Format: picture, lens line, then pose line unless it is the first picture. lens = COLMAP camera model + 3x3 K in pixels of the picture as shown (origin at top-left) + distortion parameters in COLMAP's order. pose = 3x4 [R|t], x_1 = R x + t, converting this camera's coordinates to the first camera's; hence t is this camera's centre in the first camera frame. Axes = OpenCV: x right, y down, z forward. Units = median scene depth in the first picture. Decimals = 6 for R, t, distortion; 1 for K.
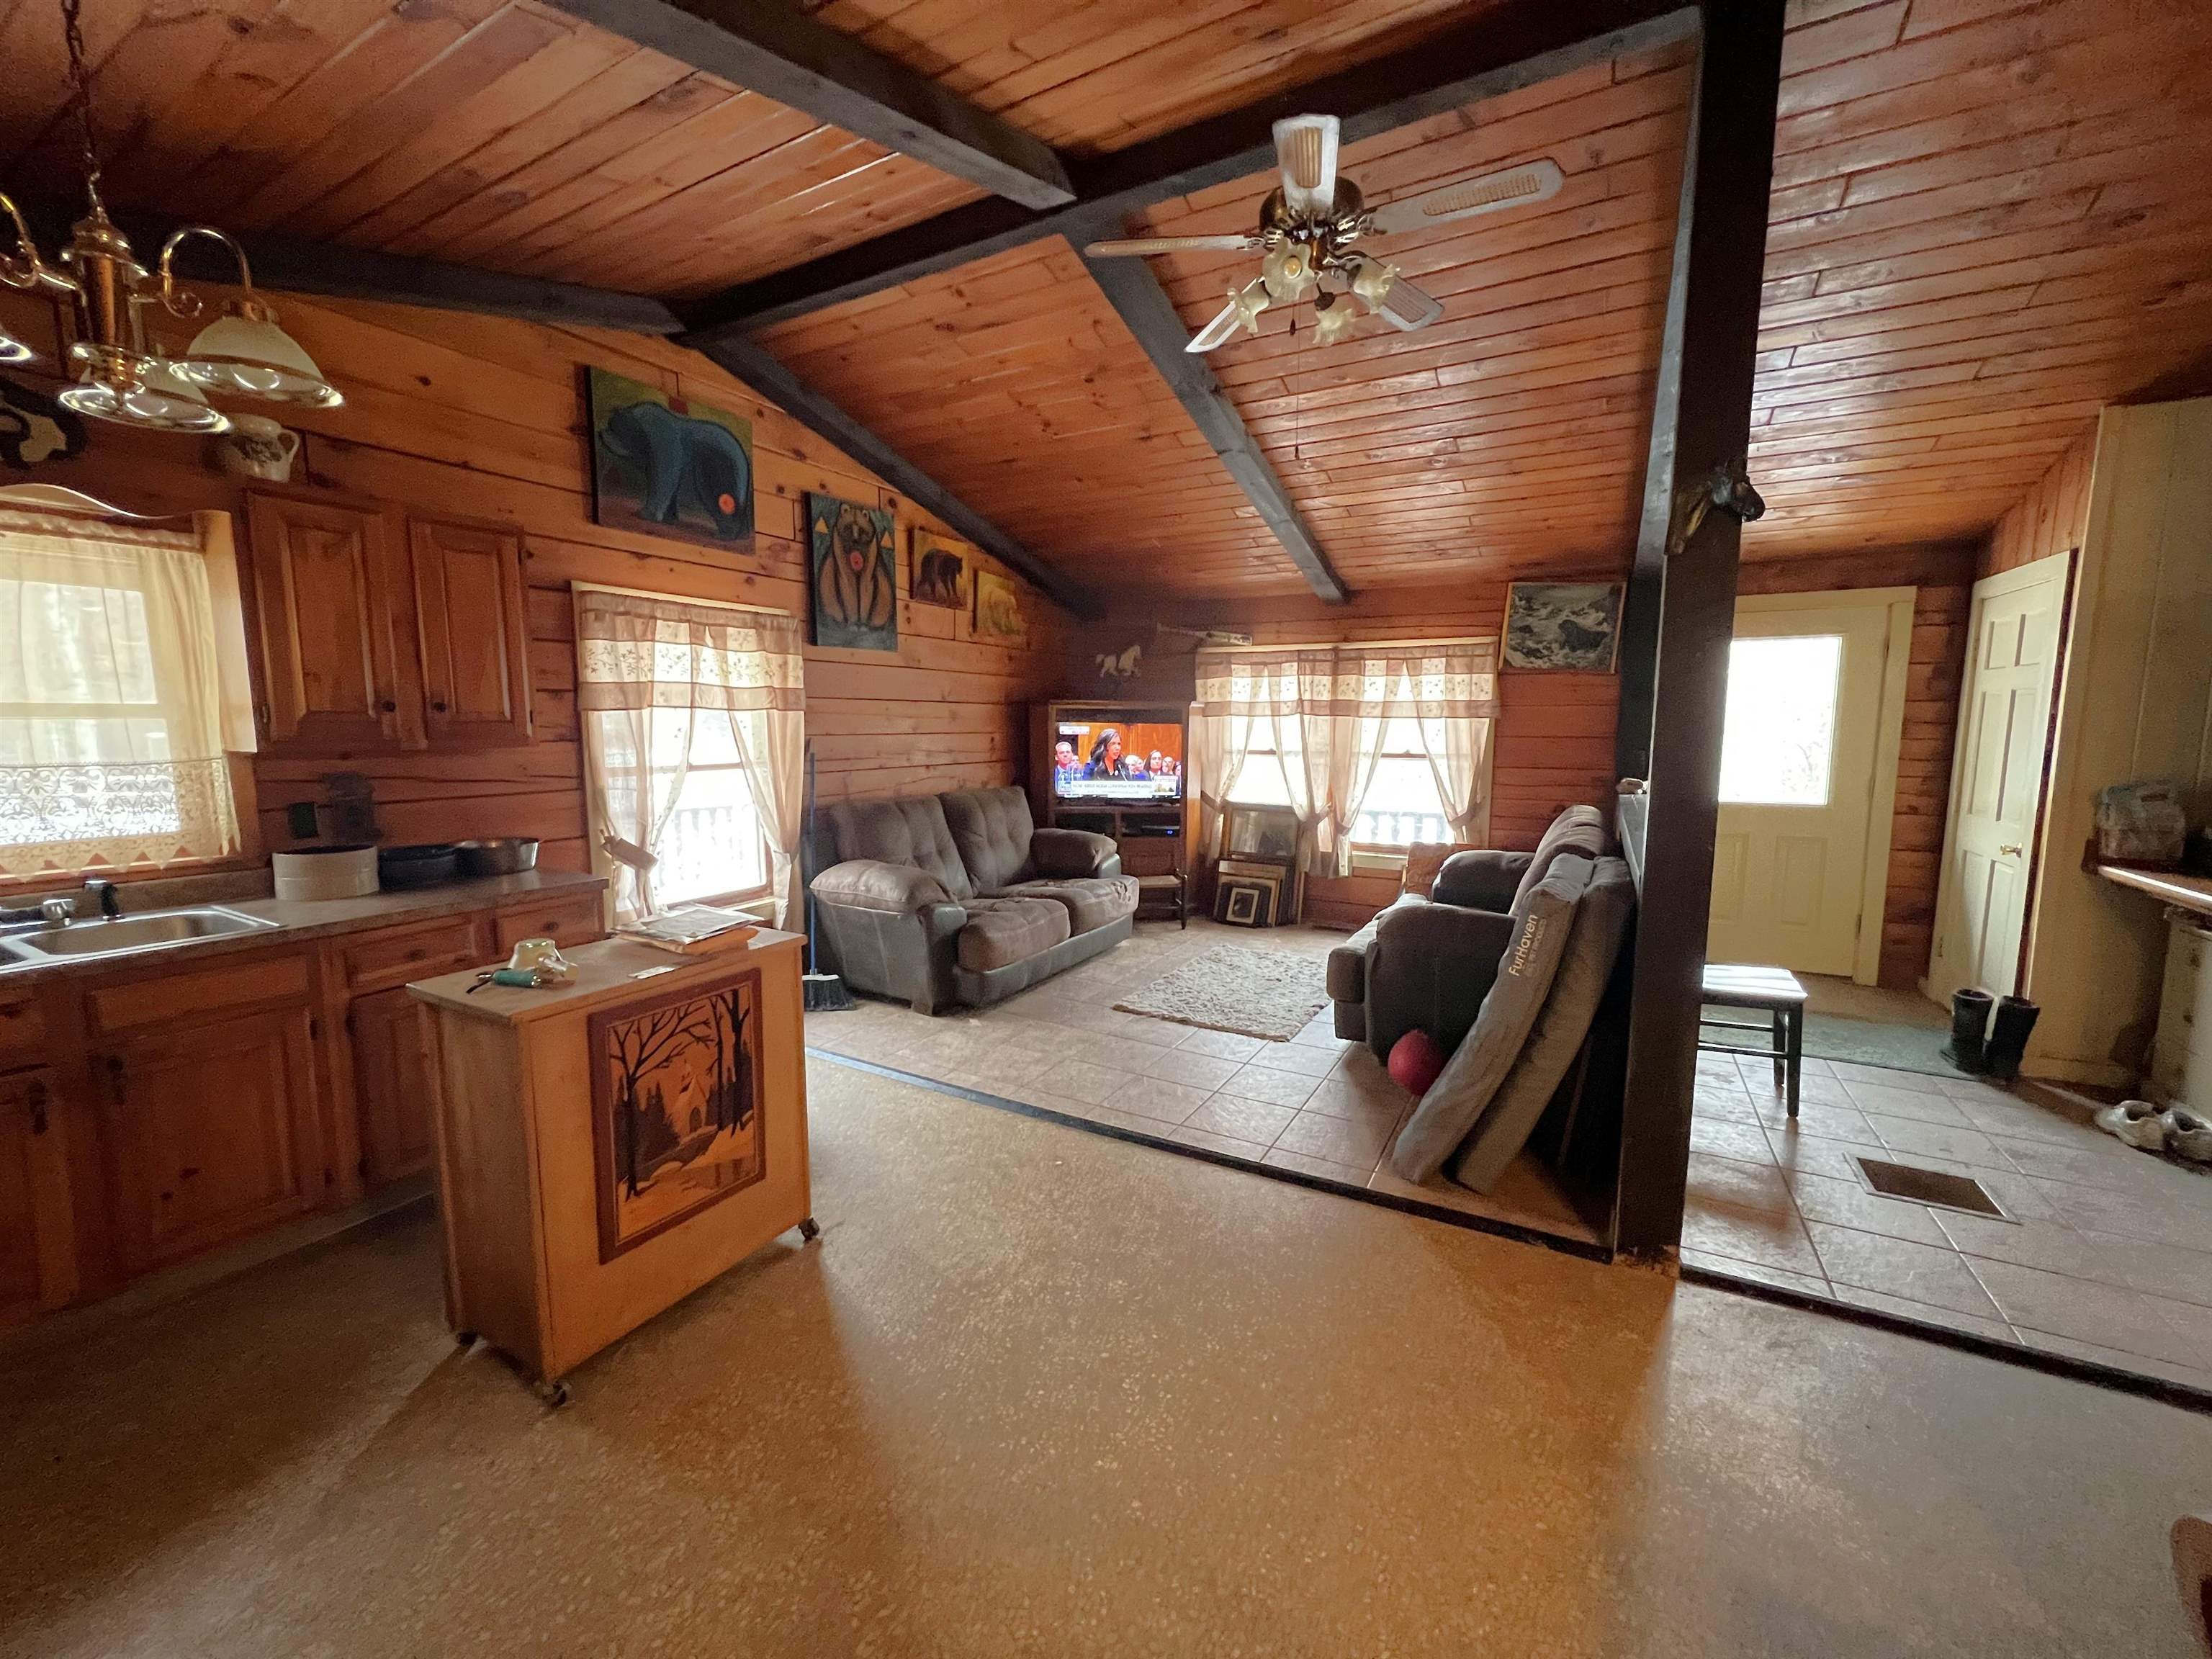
lens RADIAL K [[870.3, 0, 1107.0], [0, 870.3, 824.4], [0, 0, 1]] dist [-0.002027, 0.000212]
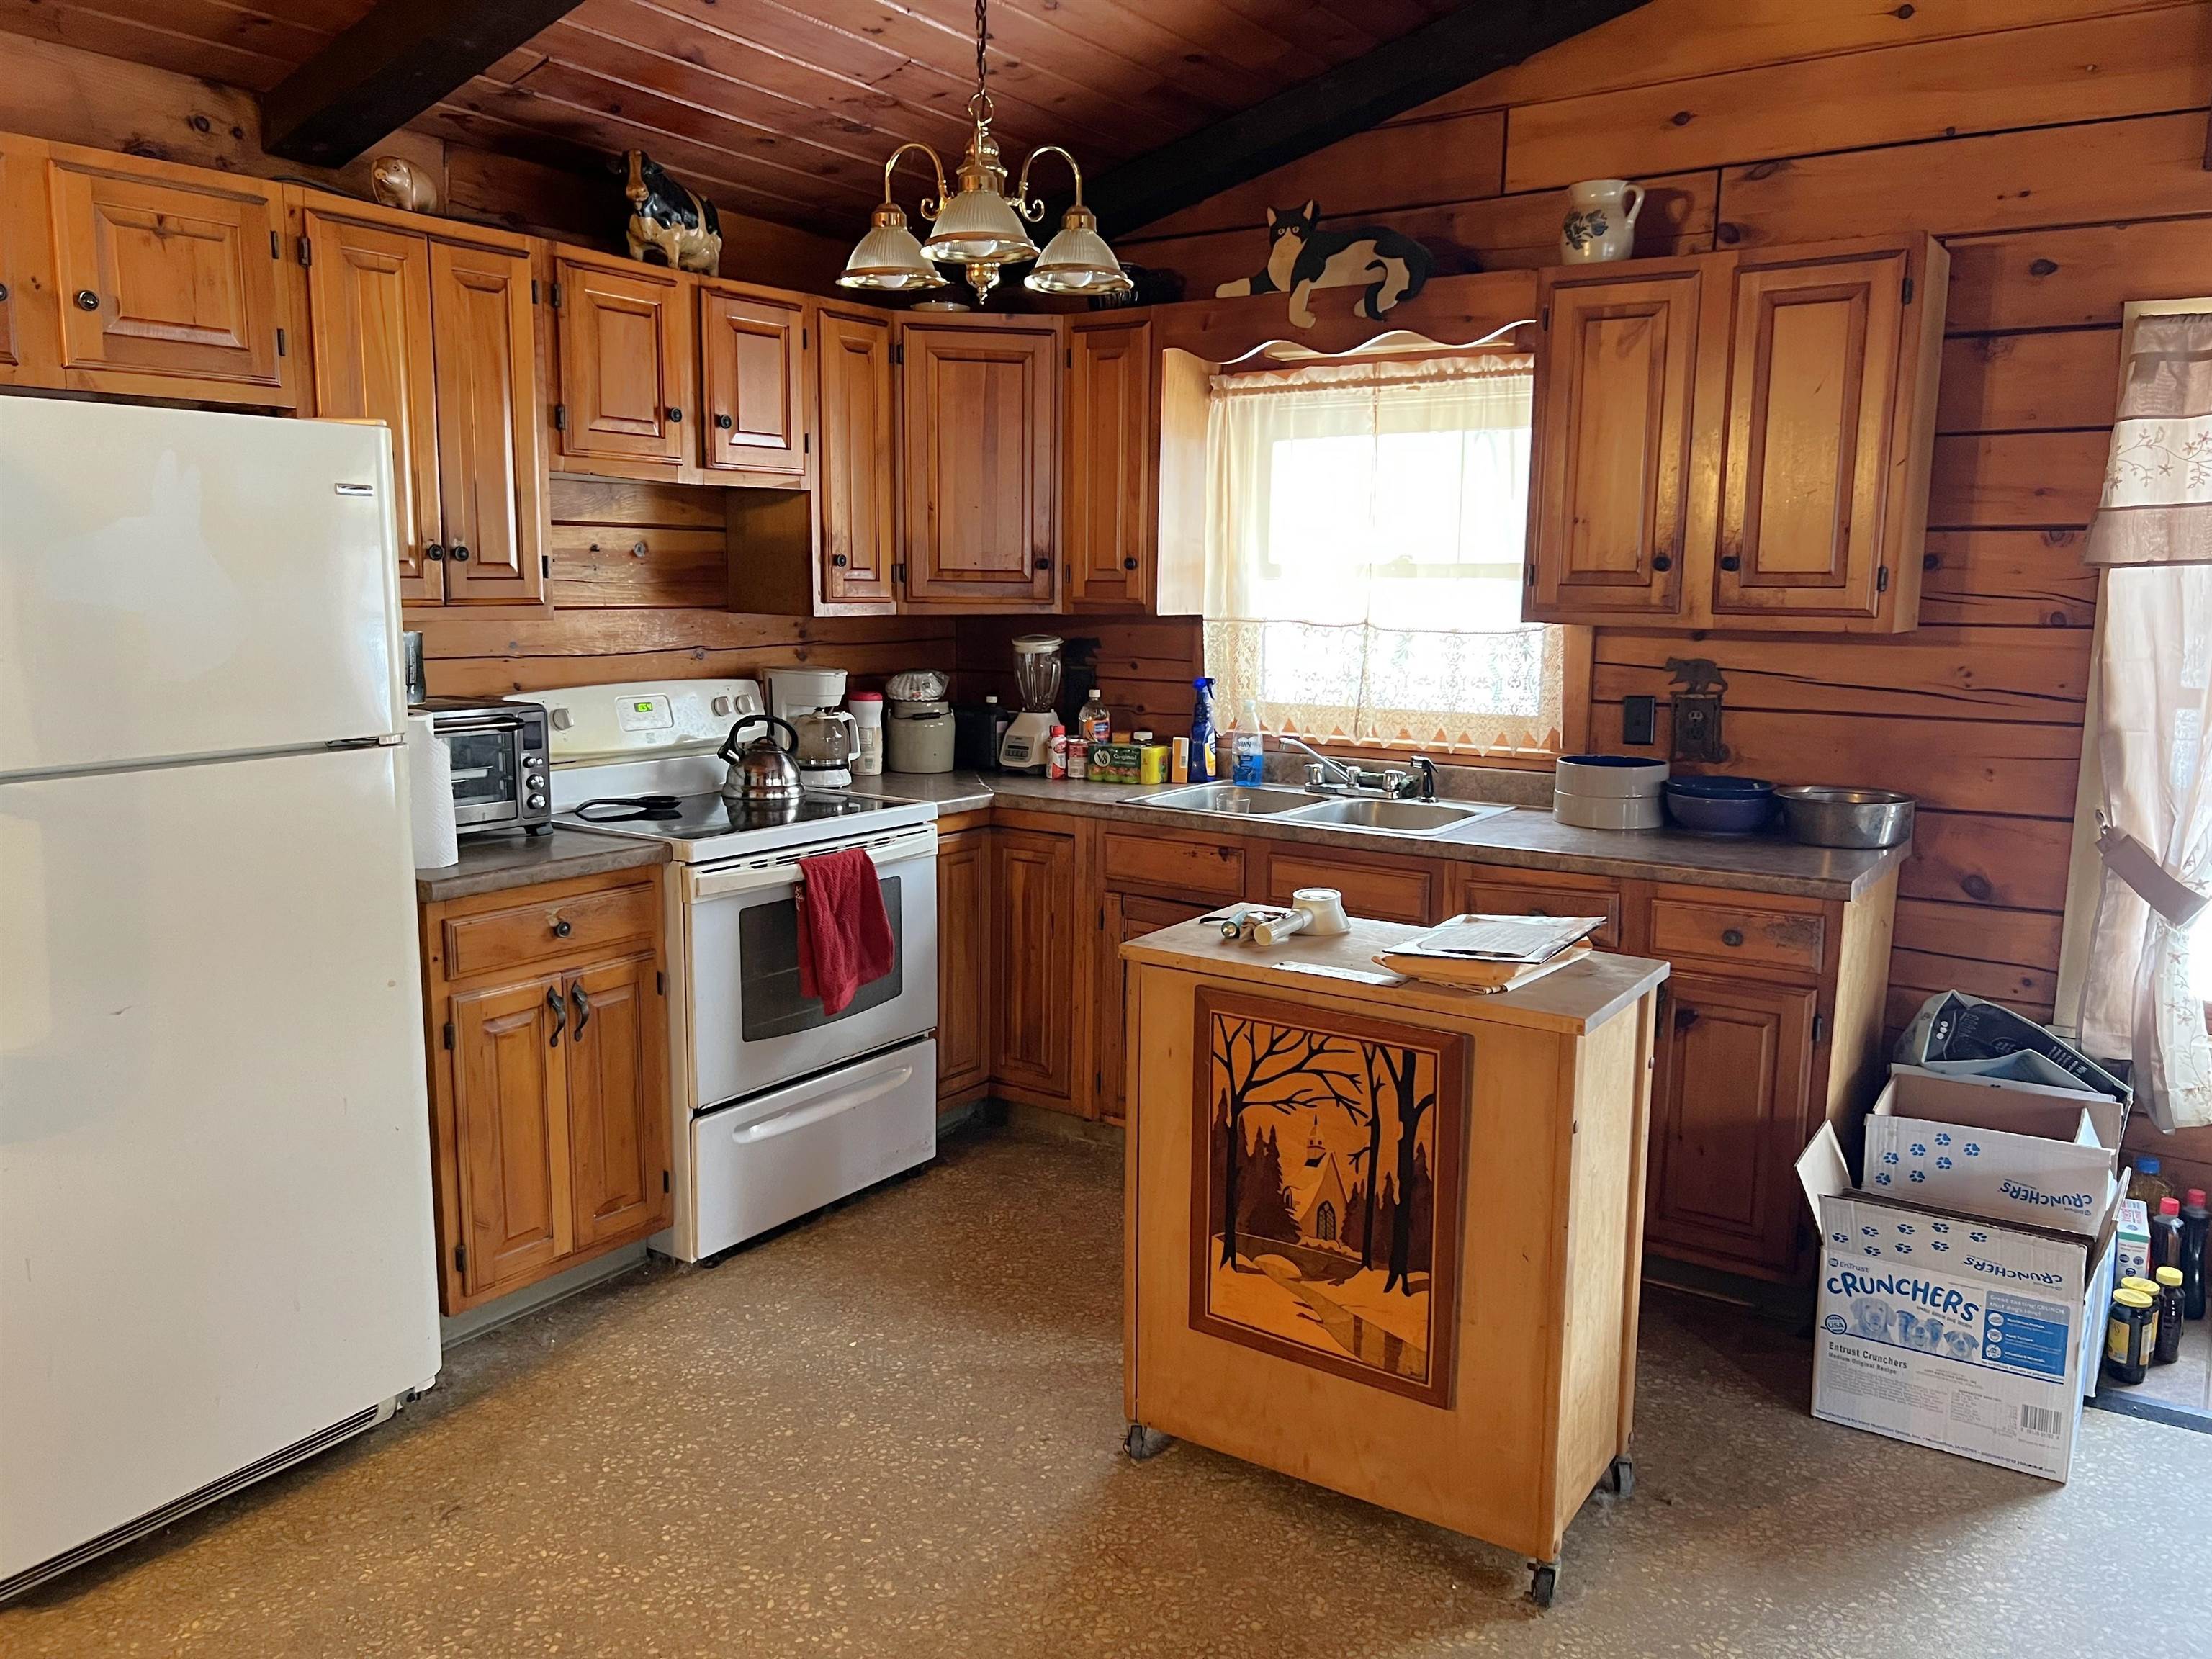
lens RADIAL K [[1675.4, 0, 1115.5], [0, 1675.4, 837.2], [0, 0, 1]] dist [0.013546, -0.007316]
pose [[-0.087407, 0.152067, -0.984498, 0.527675], [-0.127098, 0.978501, 0.162424, -0.083116], [0.988031, 0.139325, -0.066200, 0.682484]]
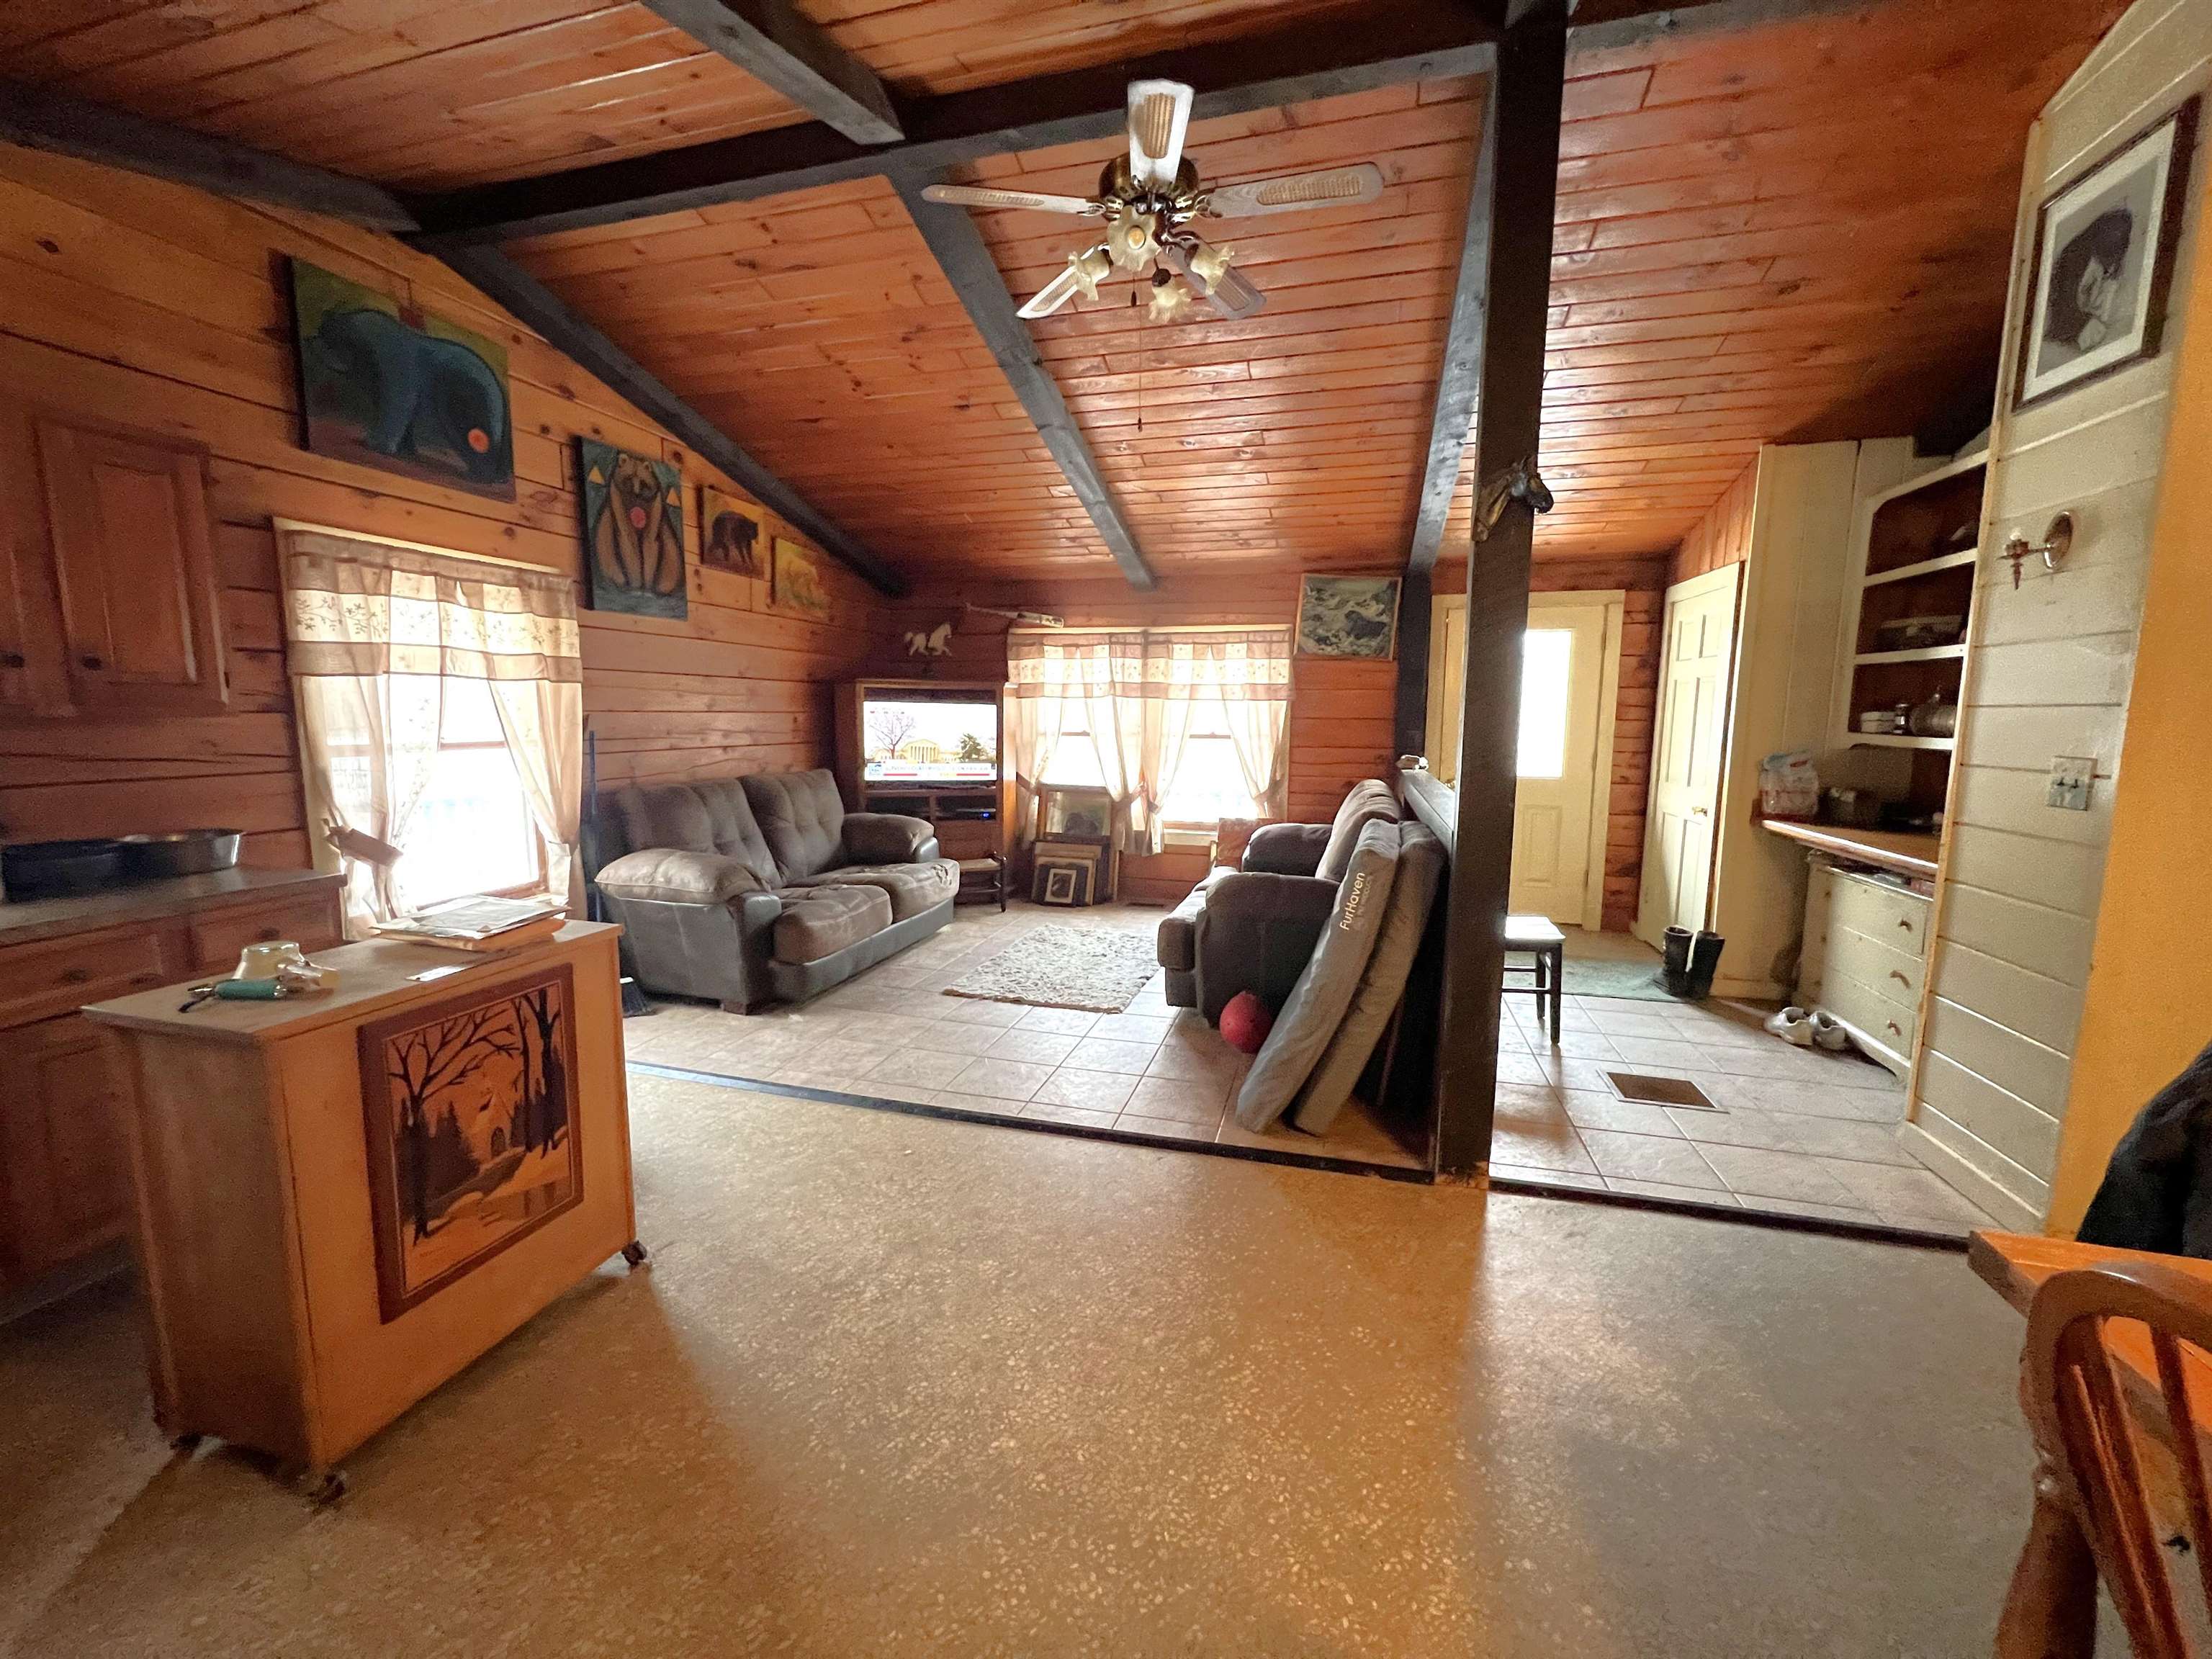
lens RADIAL K [[870.3, 0, 1100.6], [0, 870.3, 824.5], [0, 0, 1]] dist [-0.002027, 0.000212]
pose [[0.972949, -0.023907, 0.229778, -0.063496], [0.021204, 0.999674, 0.014228, 0.019626], [-0.230043, -0.008971, 0.973139, 0.021222]]
